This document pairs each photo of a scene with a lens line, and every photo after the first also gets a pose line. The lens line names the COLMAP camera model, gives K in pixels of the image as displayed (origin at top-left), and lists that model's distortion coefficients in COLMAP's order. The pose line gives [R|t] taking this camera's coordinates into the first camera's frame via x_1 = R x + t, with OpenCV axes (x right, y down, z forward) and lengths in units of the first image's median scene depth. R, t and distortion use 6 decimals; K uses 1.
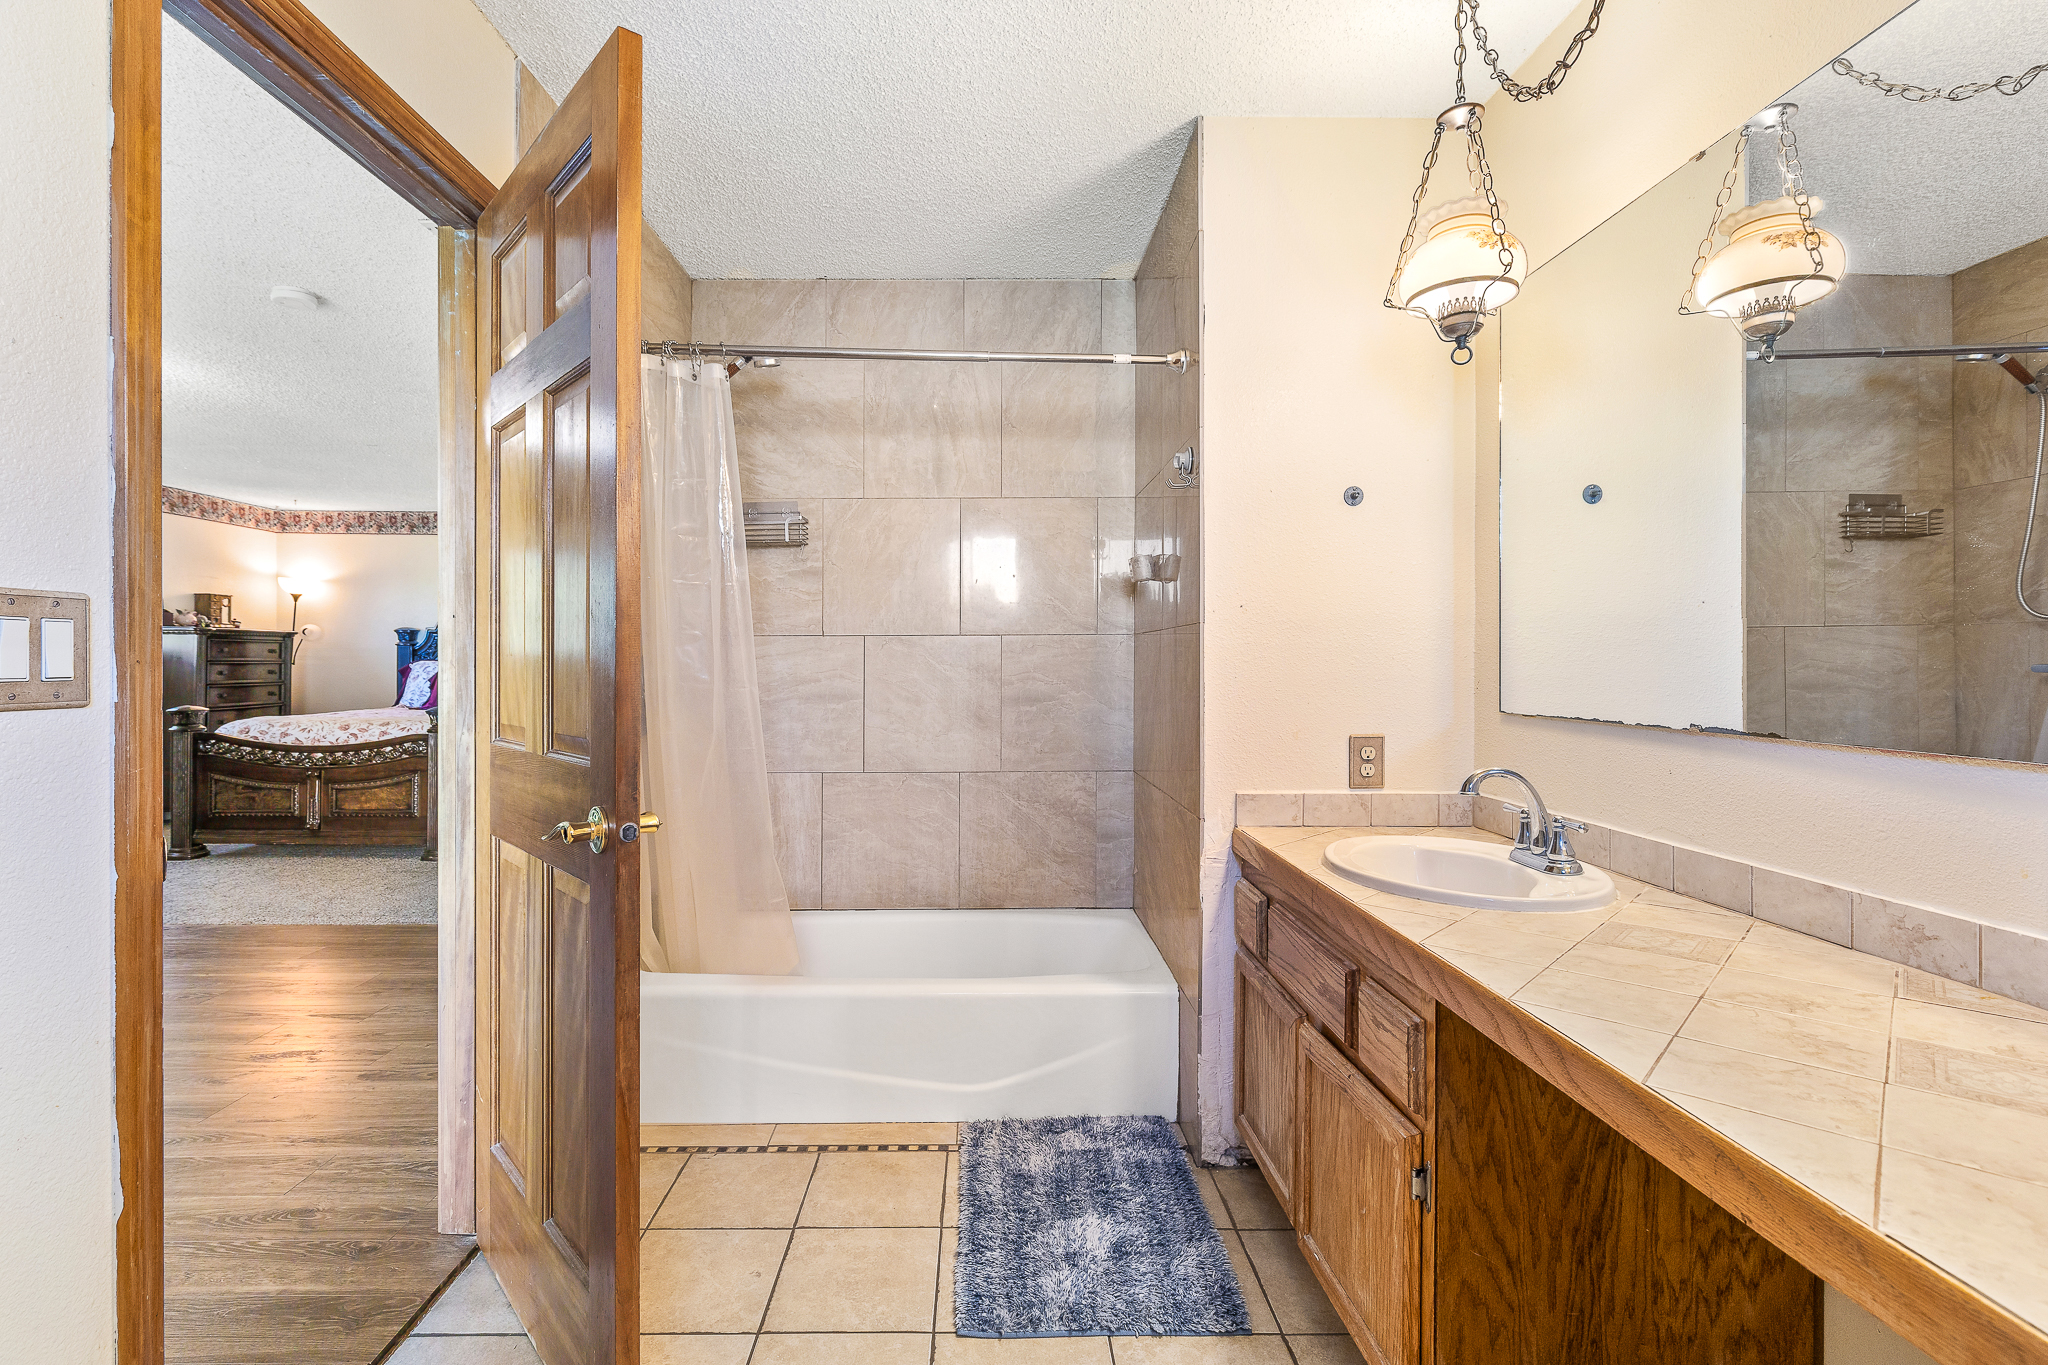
lens RADIAL K [[922.8, 0, 989.2], [0, 922.8, 663.0], [0, 0, 1]] dist [0.005173, -0.001212]
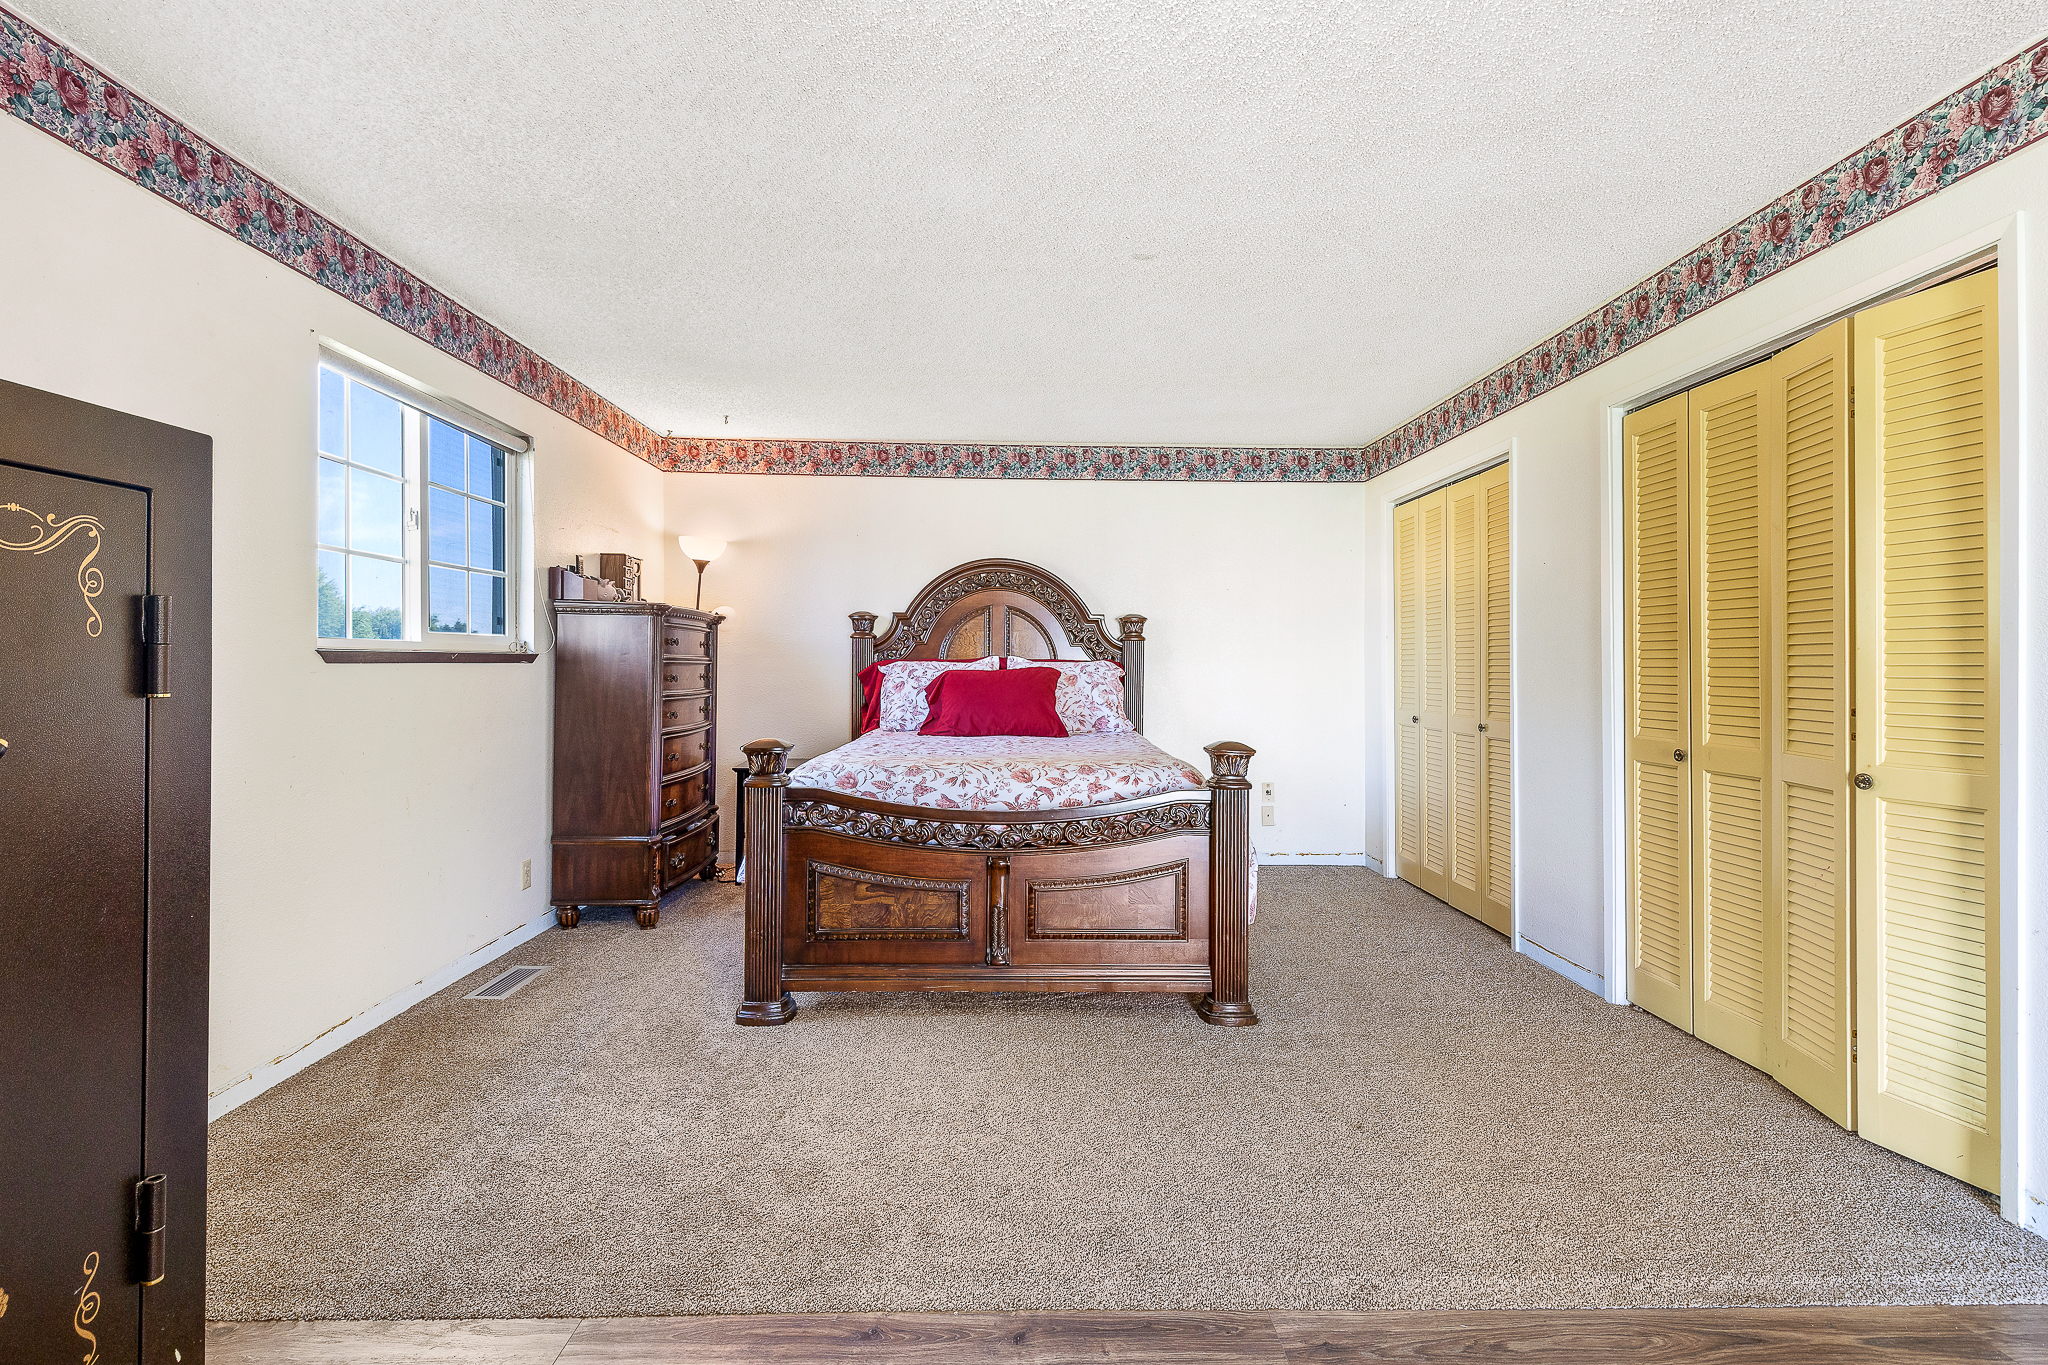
lens RADIAL K [[922.8, 0, 1020.9], [0, 922.8, 660.9], [0, 0, 1]] dist [0.005173, -0.001212]
pose [[0.999915, 0.002934, 0.012725, -0.709792], [-0.002776, 0.999919, -0.012415, 0.007217], [-0.012761, 0.012379, 0.999842, 0.445317]]
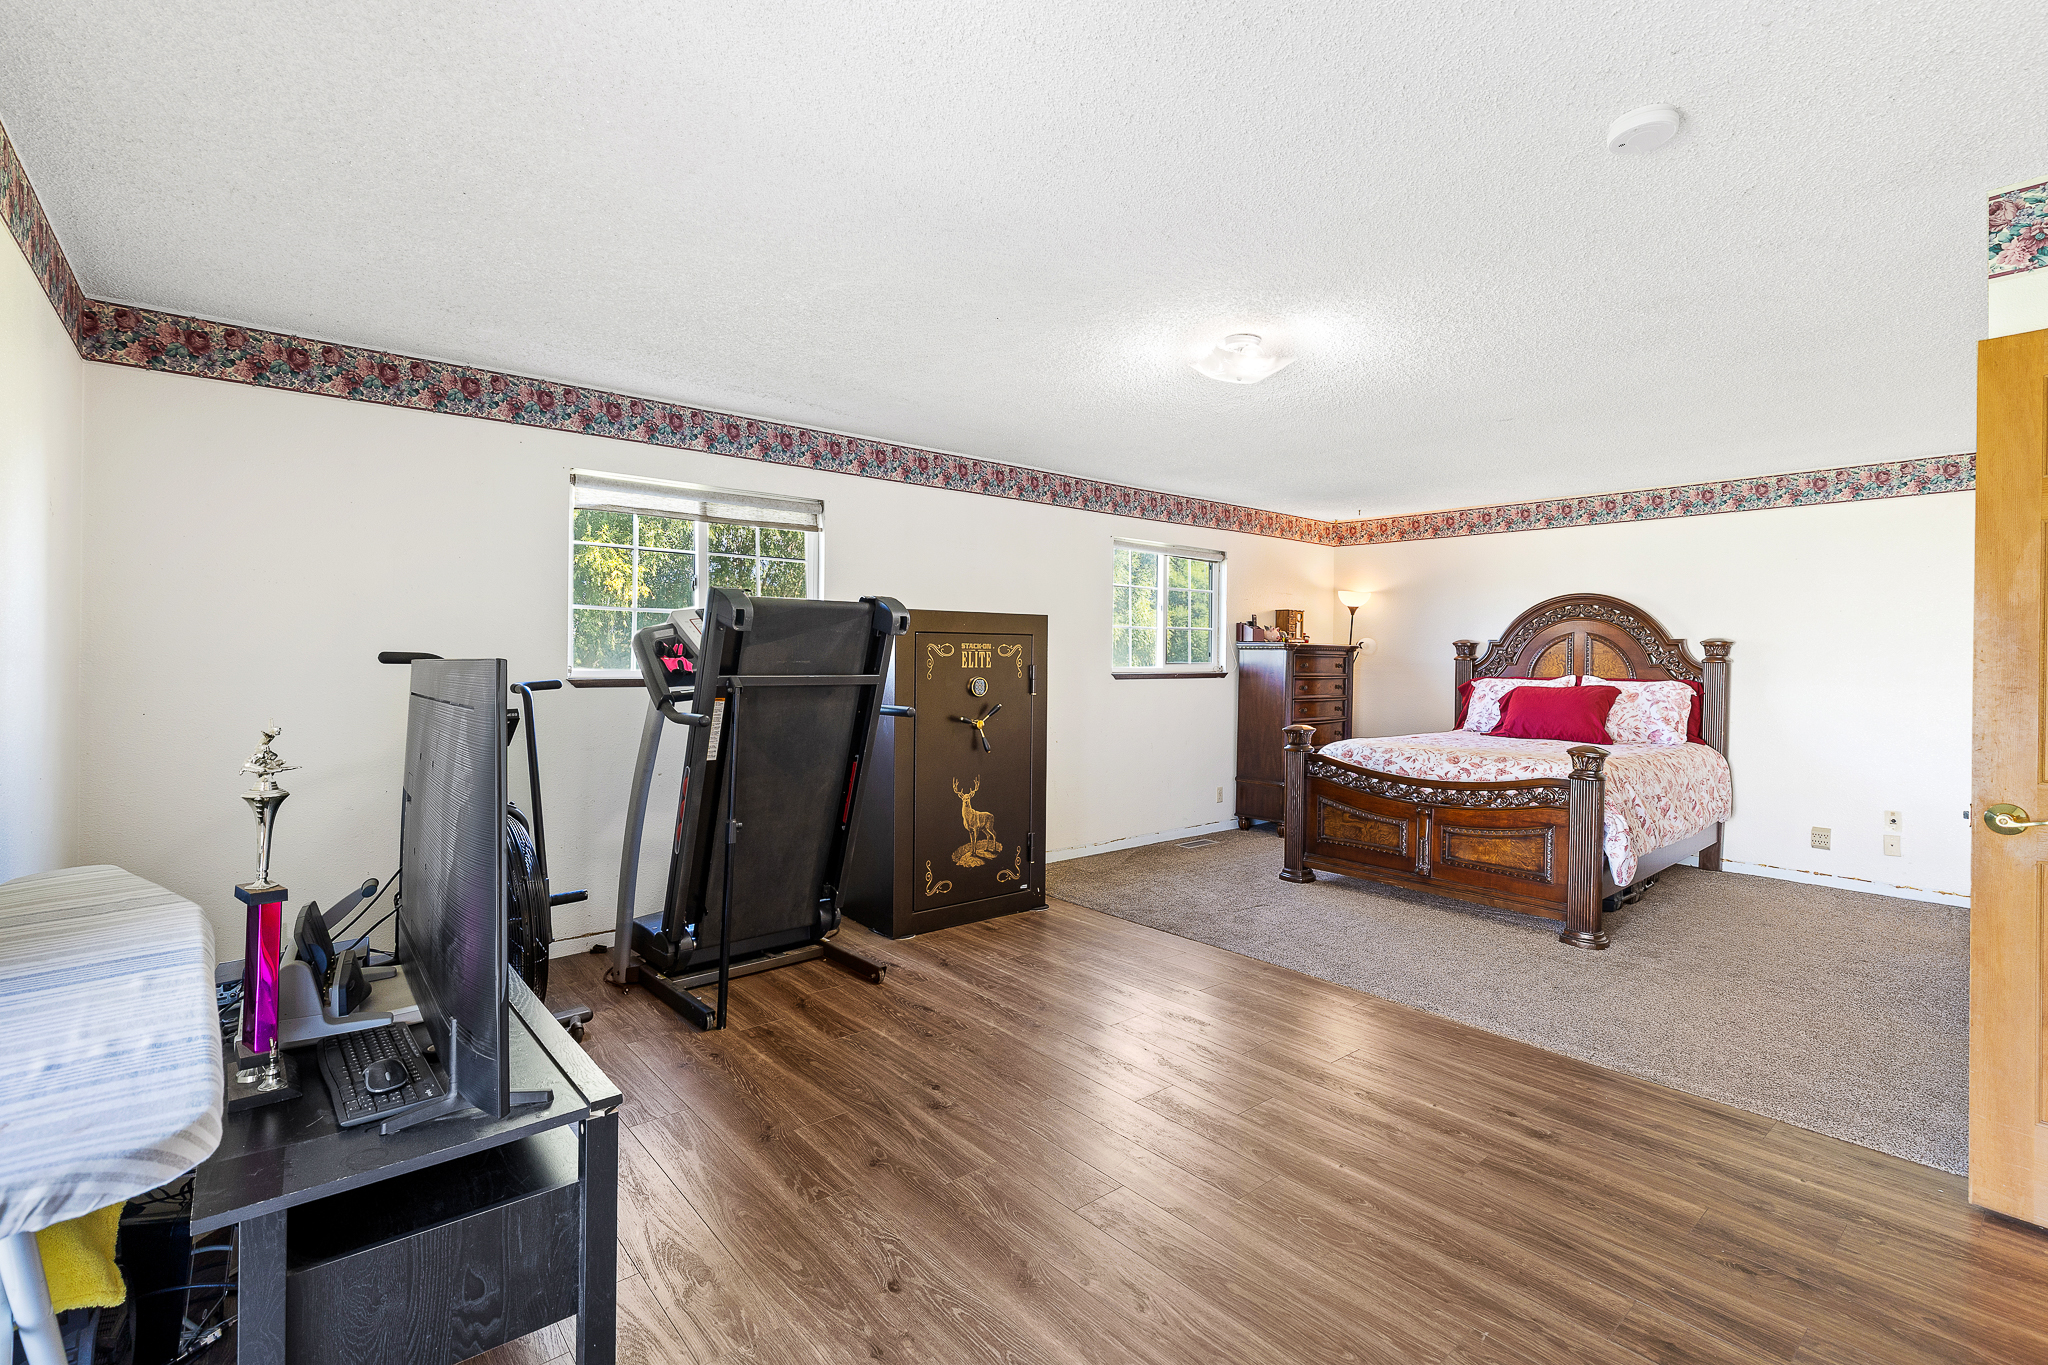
lens RADIAL K [[922.8, 0, 1021.2], [0, 922.8, 670.3], [0, 0, 1]] dist [0.005173, -0.001212]
pose [[0.635178, 0.013602, -0.772246, -0.295810], [-0.013094, 0.999891, 0.006841, -0.013569], [0.772255, 0.005766, 0.635286, 0.152260]]
